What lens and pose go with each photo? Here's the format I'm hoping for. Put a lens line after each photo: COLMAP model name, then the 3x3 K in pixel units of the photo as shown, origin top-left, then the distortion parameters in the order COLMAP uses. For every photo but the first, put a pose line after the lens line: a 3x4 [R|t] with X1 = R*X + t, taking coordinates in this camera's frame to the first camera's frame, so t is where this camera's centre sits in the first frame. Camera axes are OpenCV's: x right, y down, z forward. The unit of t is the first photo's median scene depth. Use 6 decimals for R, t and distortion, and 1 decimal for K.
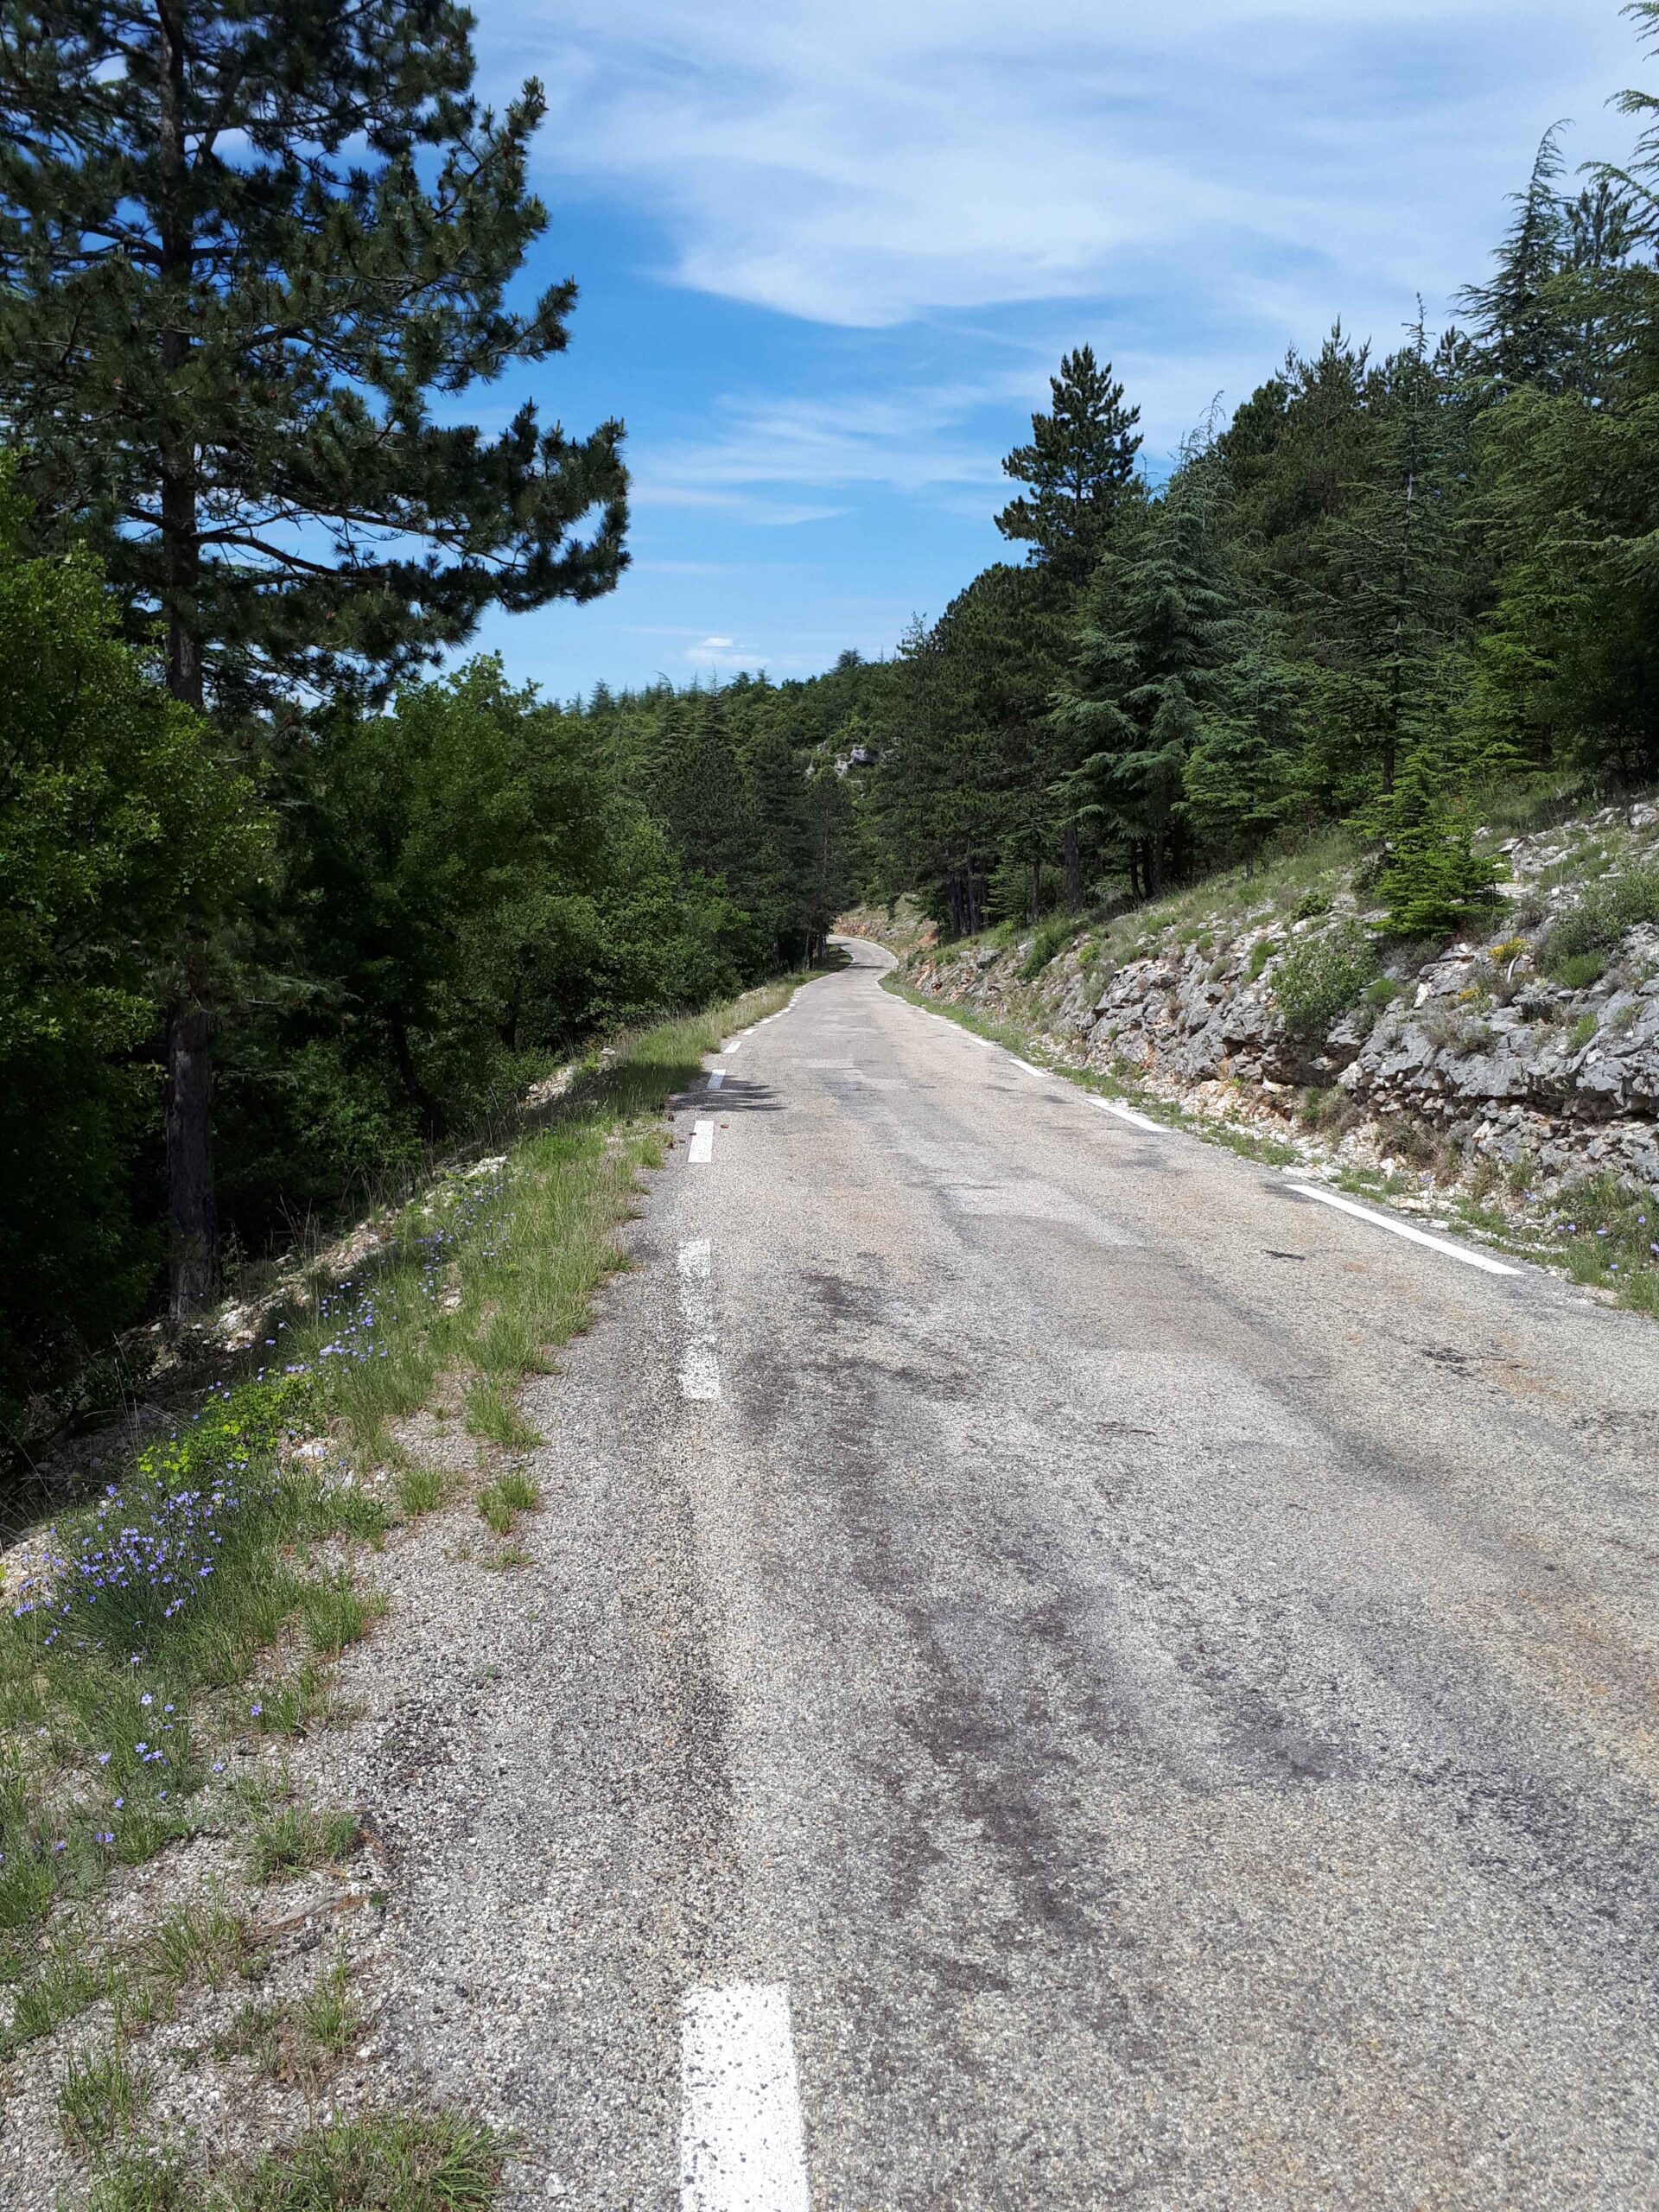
lens RADIAL K [[1746.4, 0, 830.8], [0, 1746.4, 1069.8], [0, 0, 1]] dist [-0.004346, 0.012331]
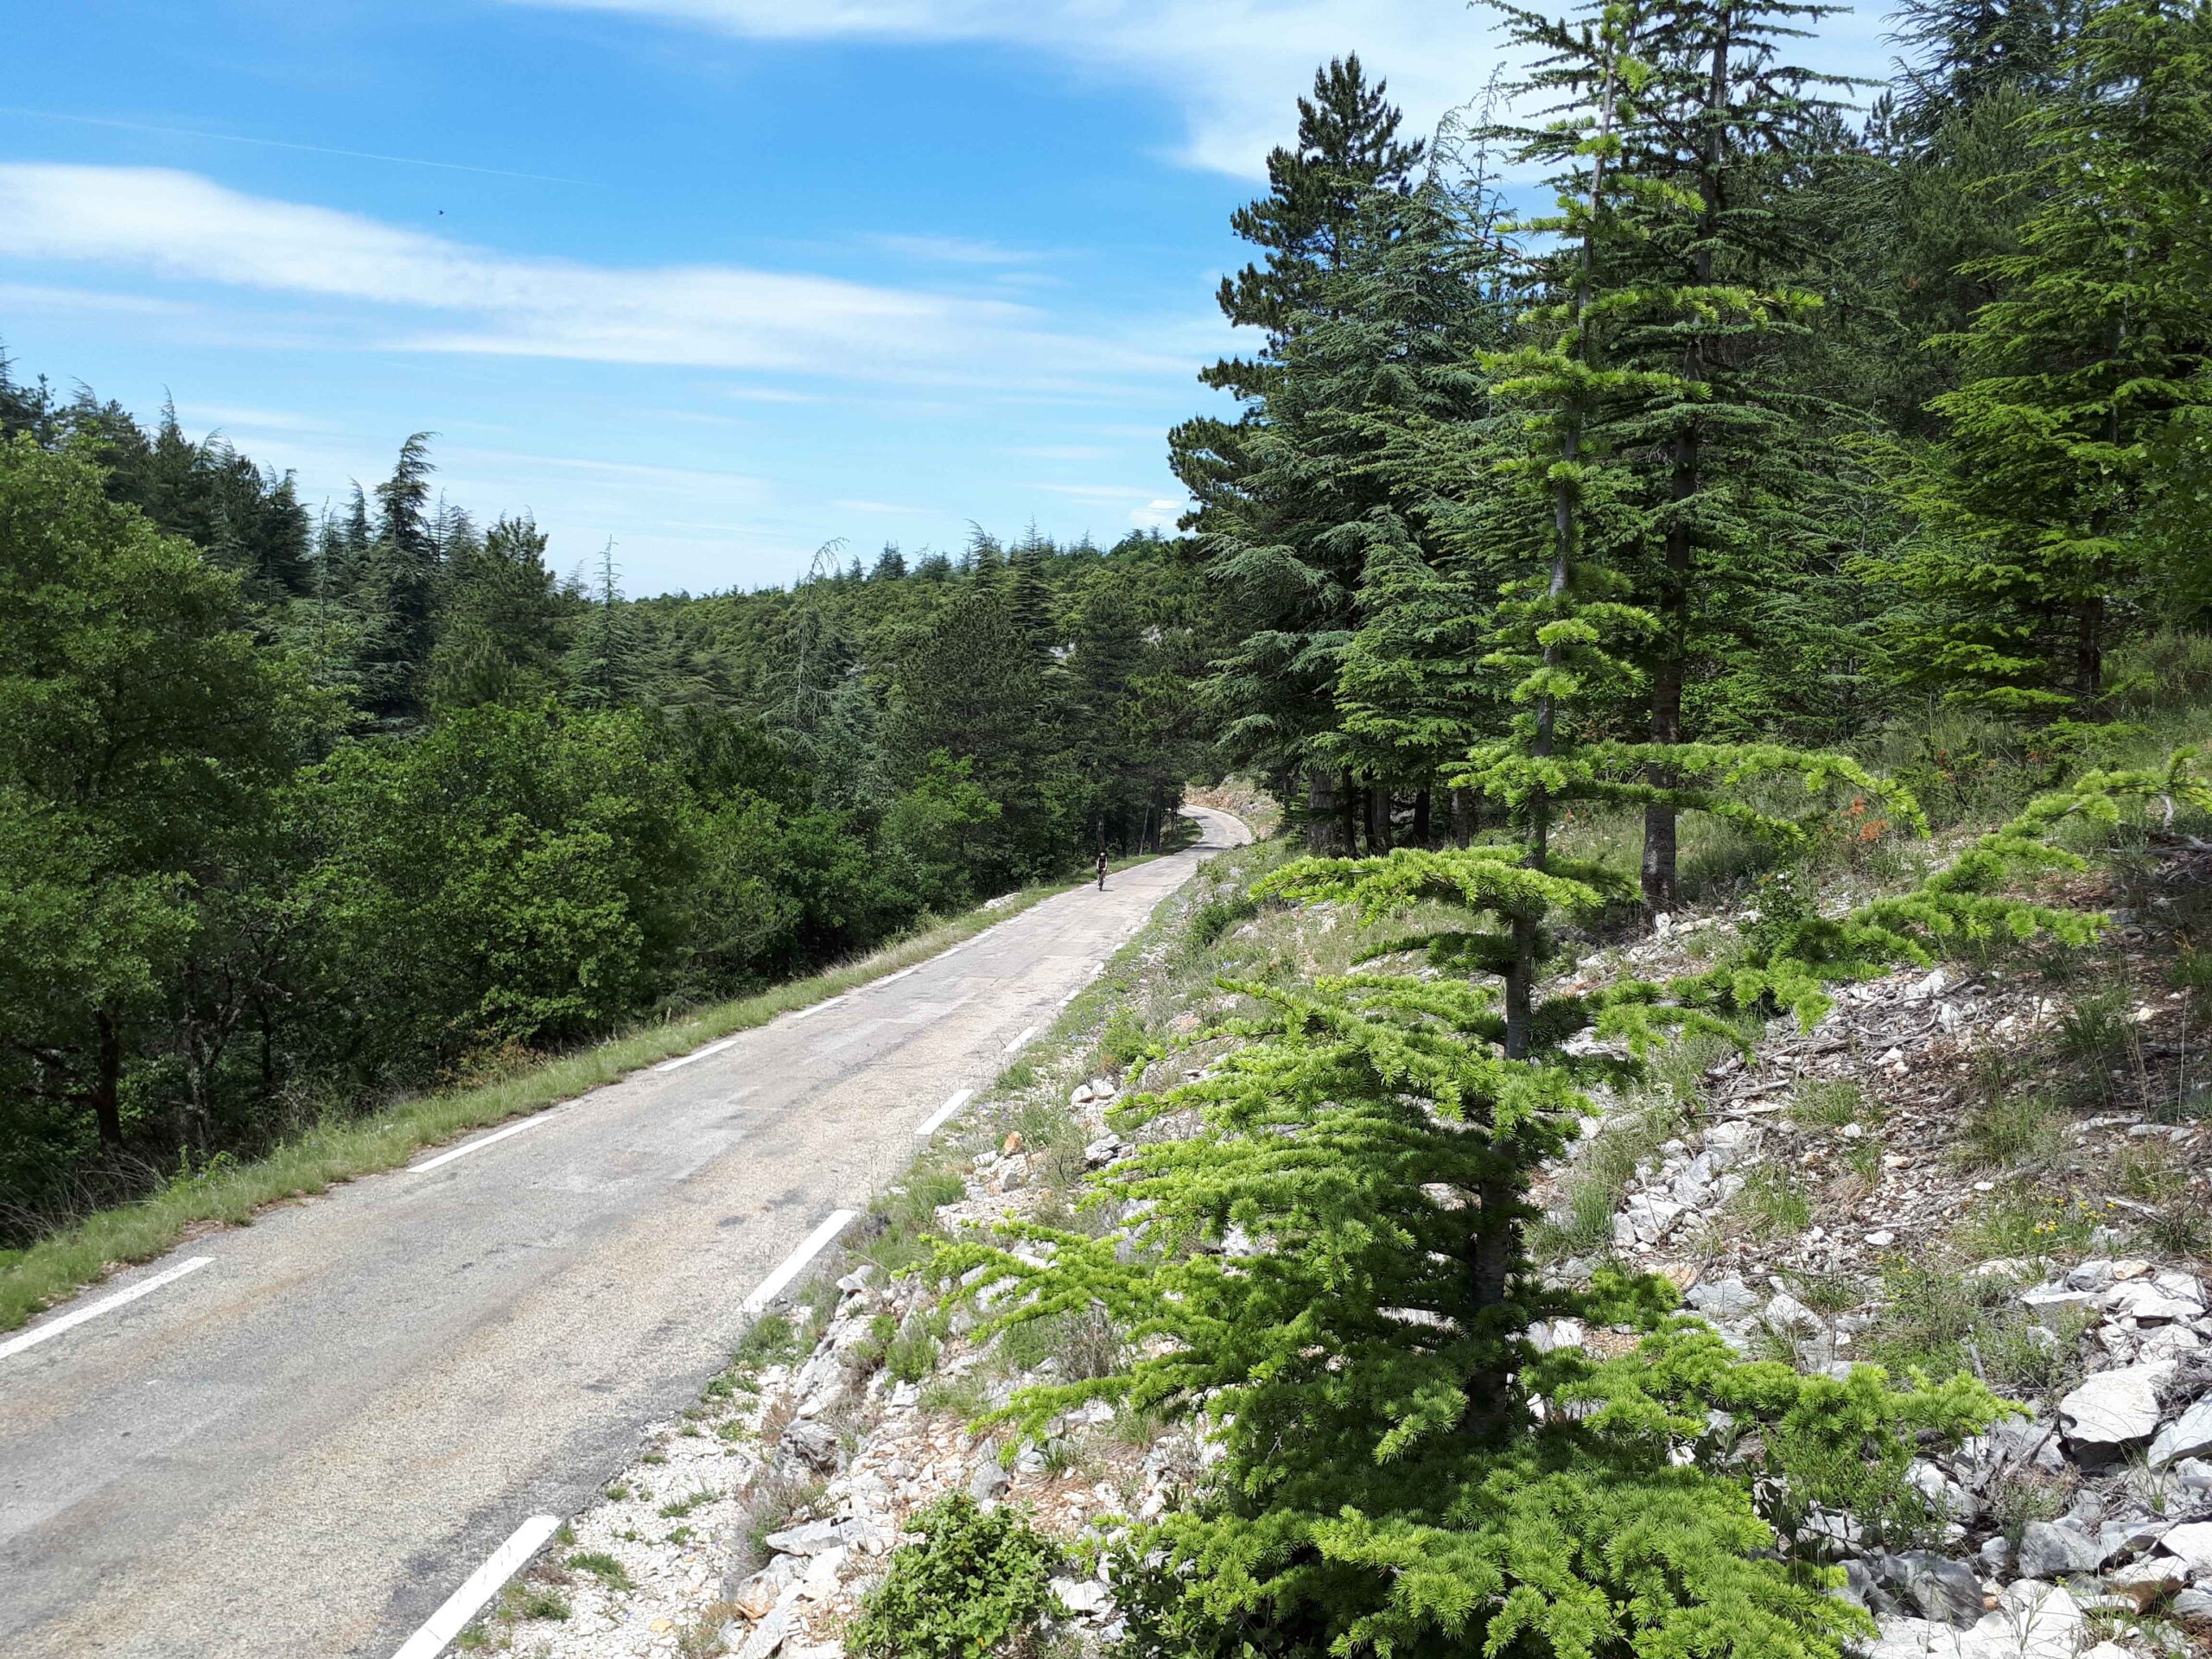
lens RADIAL K [[1699.5, 0, 1116.9], [0, 1699.5, 829.9], [0, 0, 1]] dist [0.047023, -0.076243]
pose [[0.996247, 0.035635, -0.078880, 0.117852], [-0.039635, 0.997975, -0.049742, -0.063214], [0.076948, 0.052682, 0.995642, 0.319772]]
